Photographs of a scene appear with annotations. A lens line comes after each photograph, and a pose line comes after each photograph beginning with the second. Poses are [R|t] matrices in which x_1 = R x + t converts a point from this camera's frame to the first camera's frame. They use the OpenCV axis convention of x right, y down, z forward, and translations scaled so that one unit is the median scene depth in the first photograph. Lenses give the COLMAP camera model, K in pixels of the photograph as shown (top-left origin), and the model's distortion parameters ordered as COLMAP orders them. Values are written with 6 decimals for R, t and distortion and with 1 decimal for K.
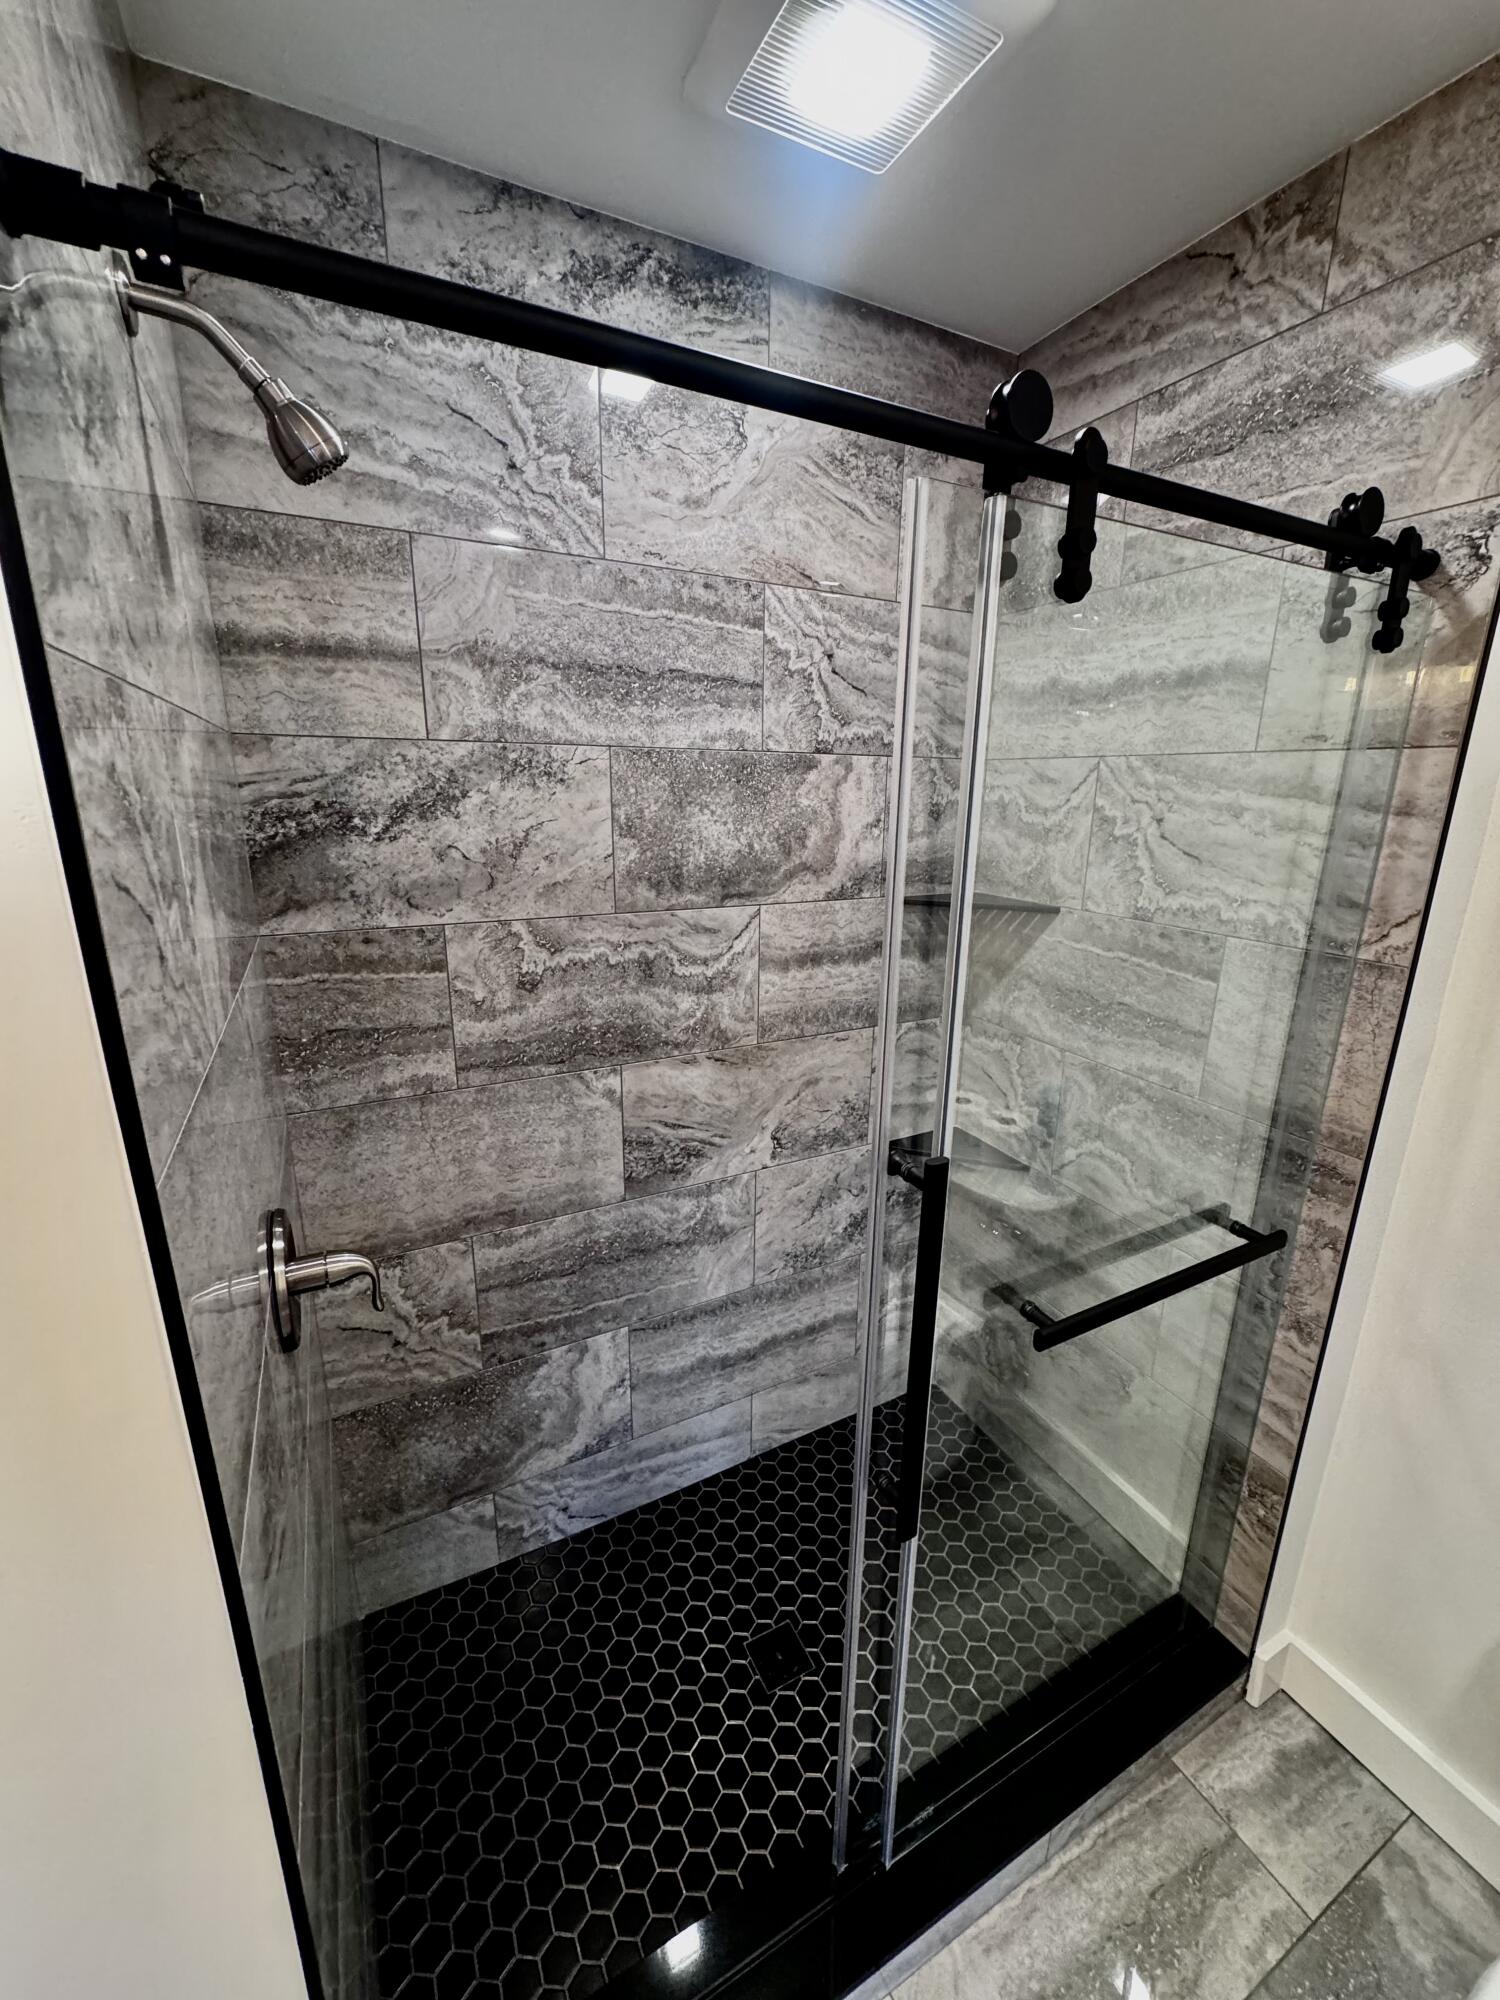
lens RADIAL K [[795.0, 0, 751.0], [0, 795.0, 999.8], [0, 0, 1]] dist [-0.001321, -0.000370]
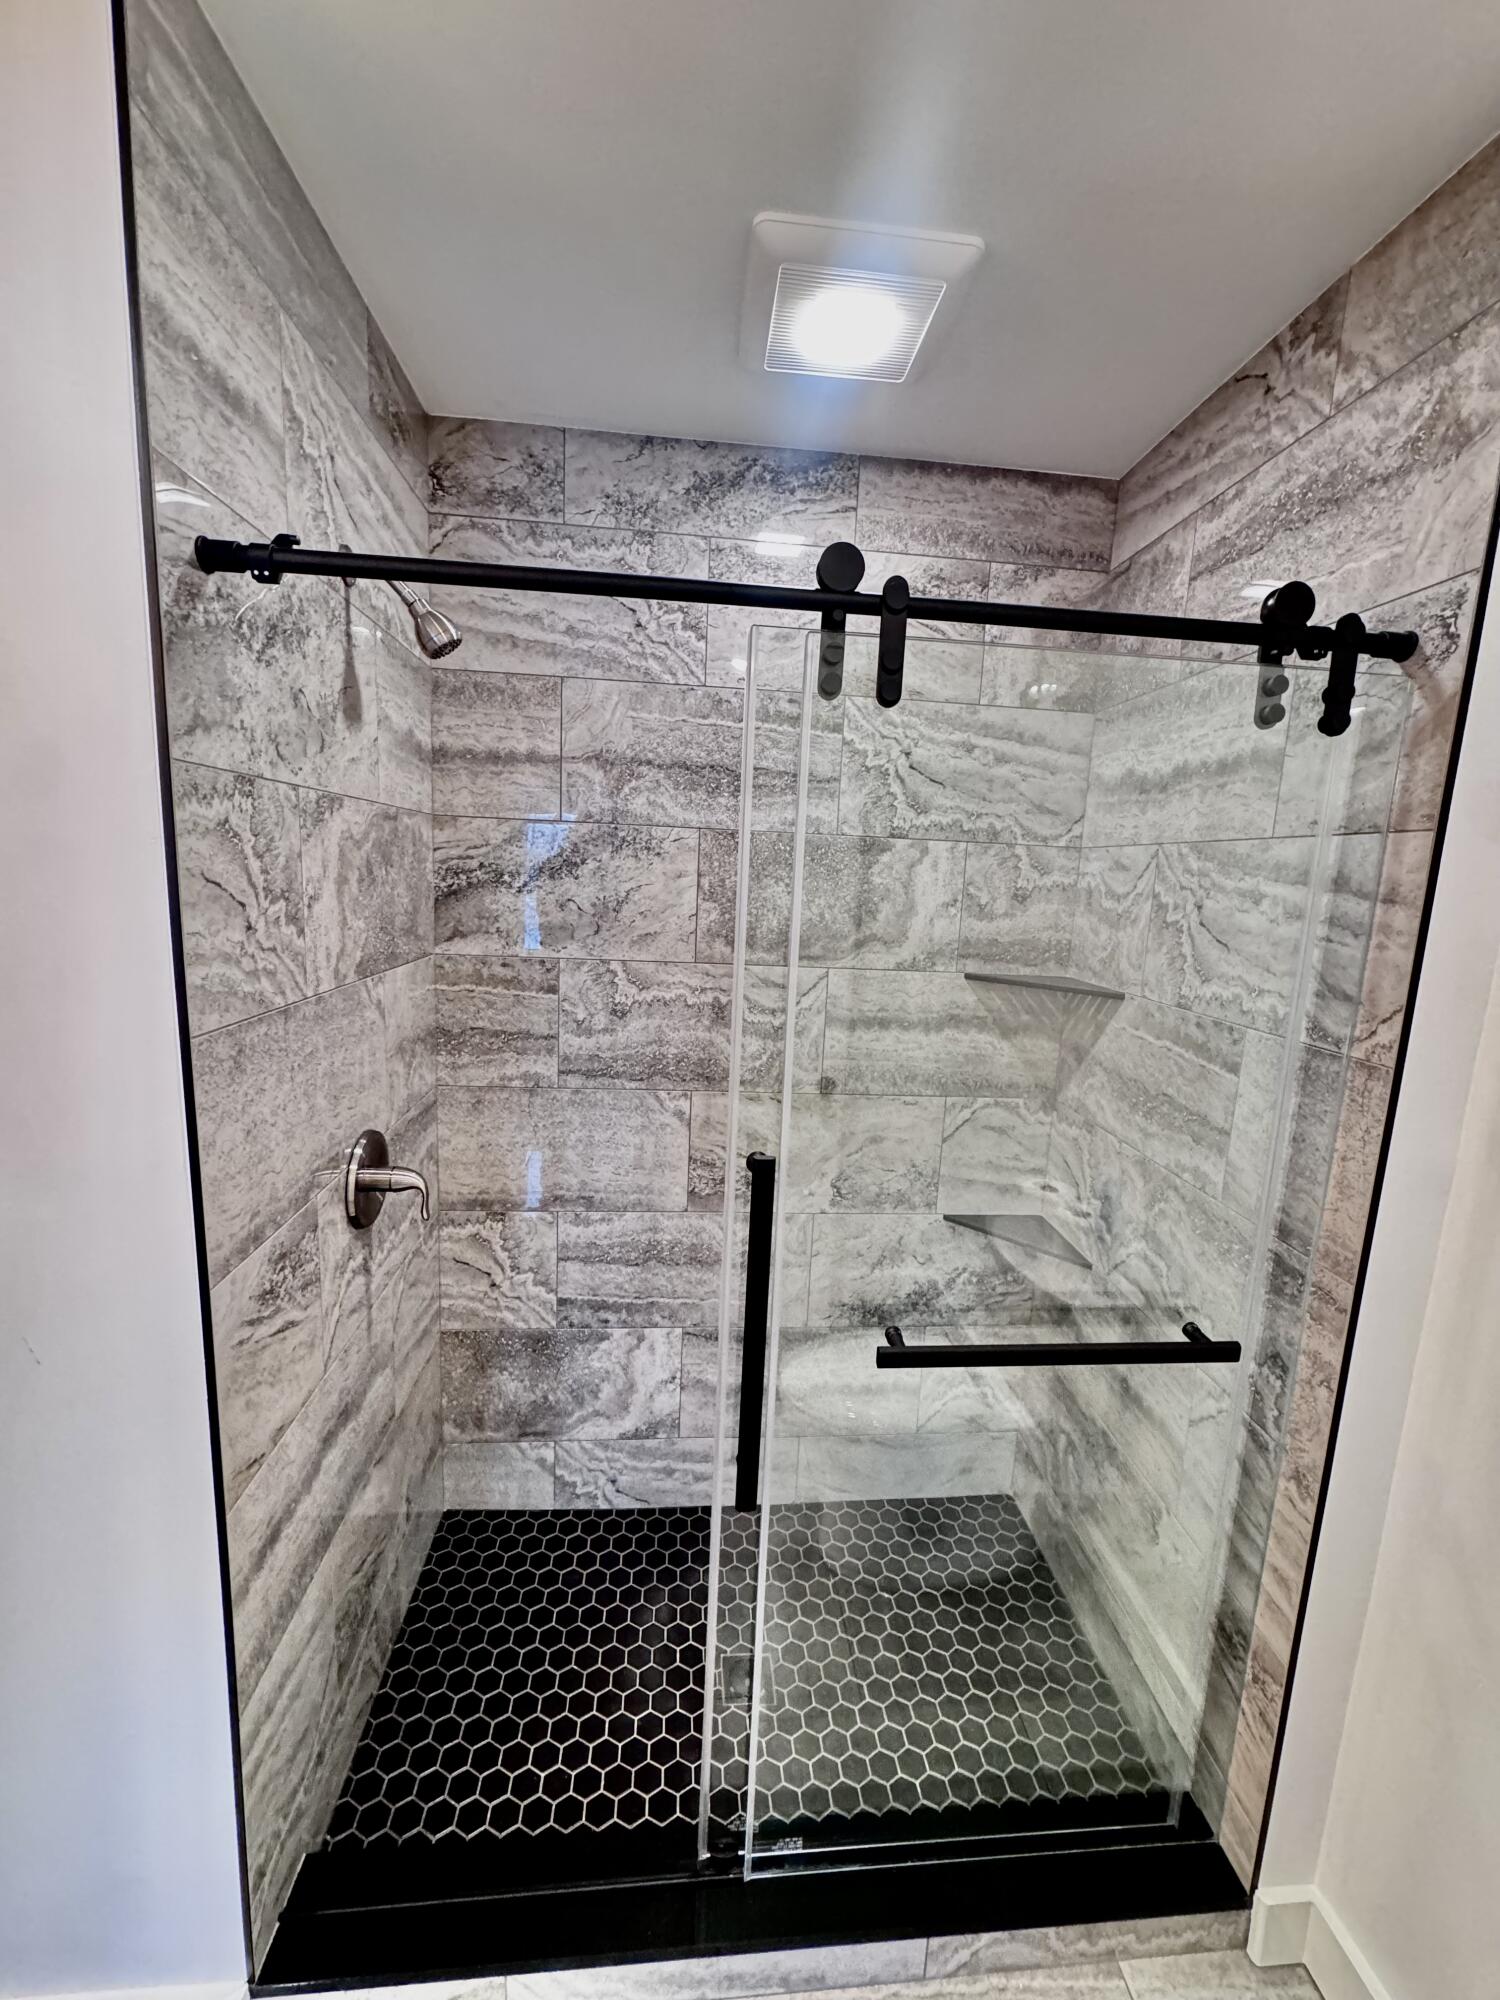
lens RADIAL K [[795.0, 0, 750.3], [0, 795.0, 1000.6], [0, 0, 1]] dist [-0.001321, -0.000370]
pose [[0.923891, 0.089529, -0.372035, 0.395657], [-0.131601, 0.987279, -0.089227, 0.049381], [0.359314, 0.131396, 0.923920, -0.088316]]
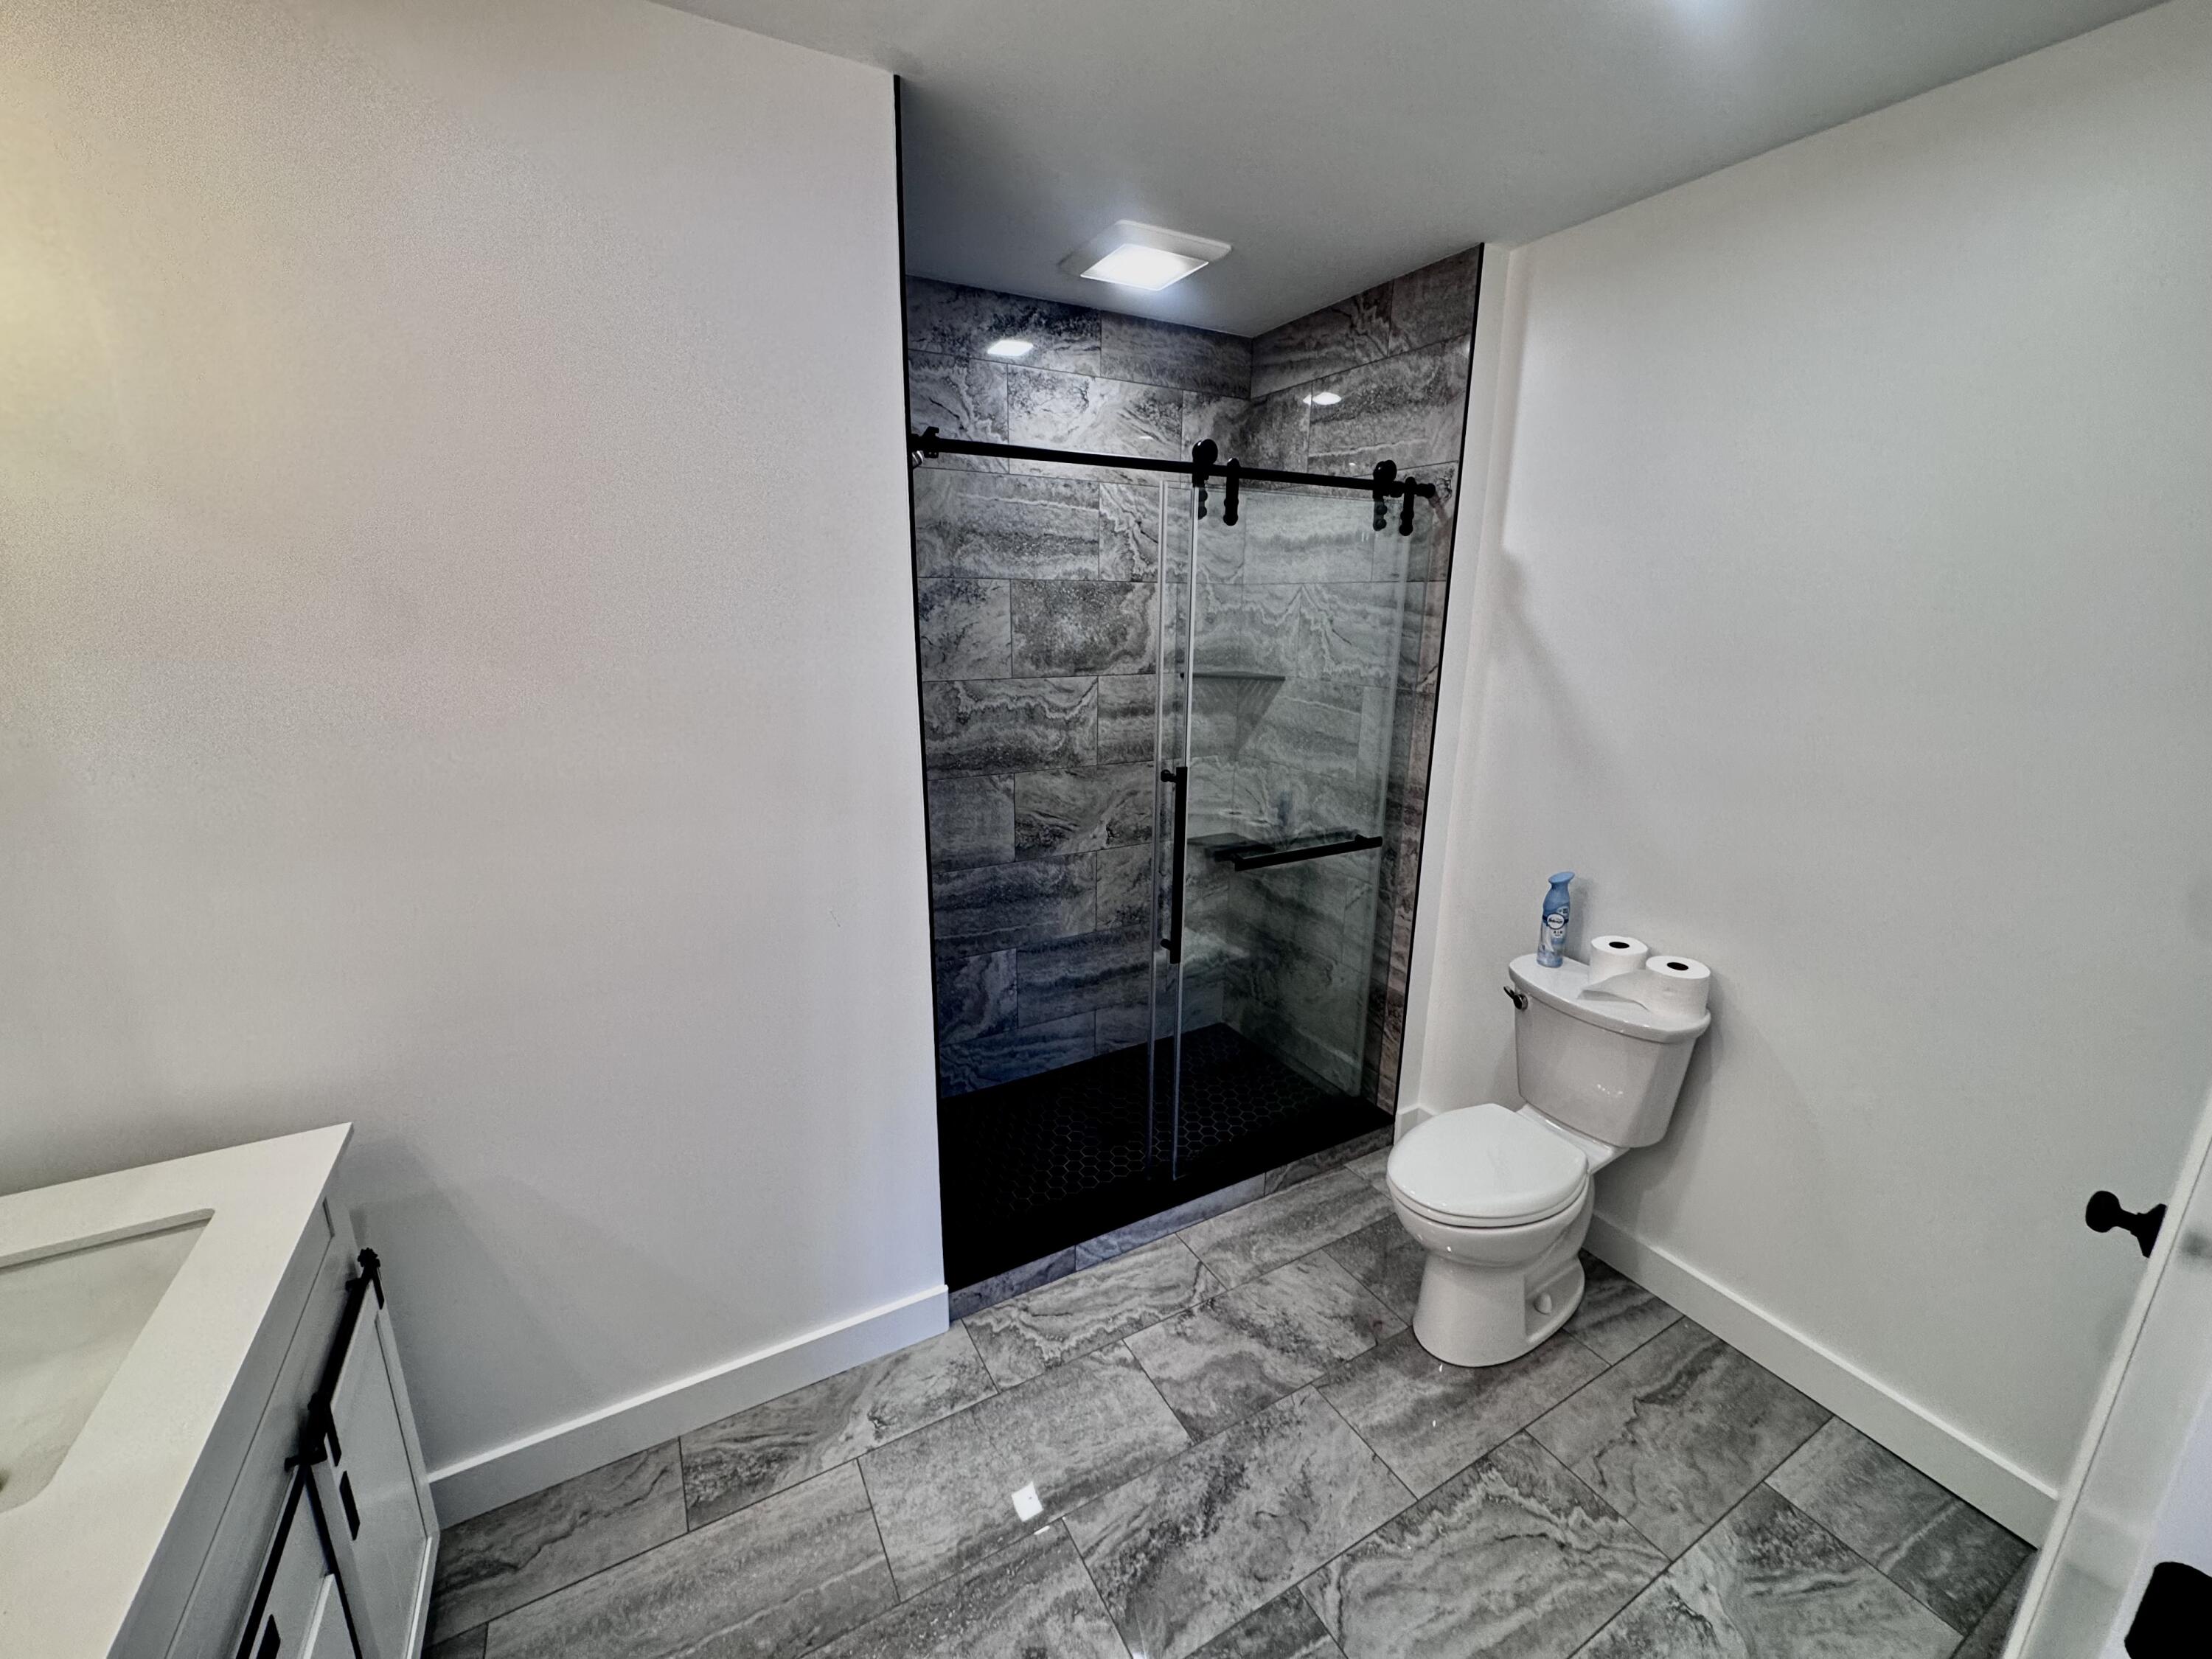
lens RADIAL K [[879.3, 0, 1098.5], [0, 879.3, 828.2], [0, 0, 1]] dist [-0.001321, -0.000370]
pose [[0.999688, -0.010395, 0.022692, -0.037880], [0.010653, 0.999880, -0.011282, 0.249012], [-0.022572, 0.011521, 0.999679, -0.922147]]
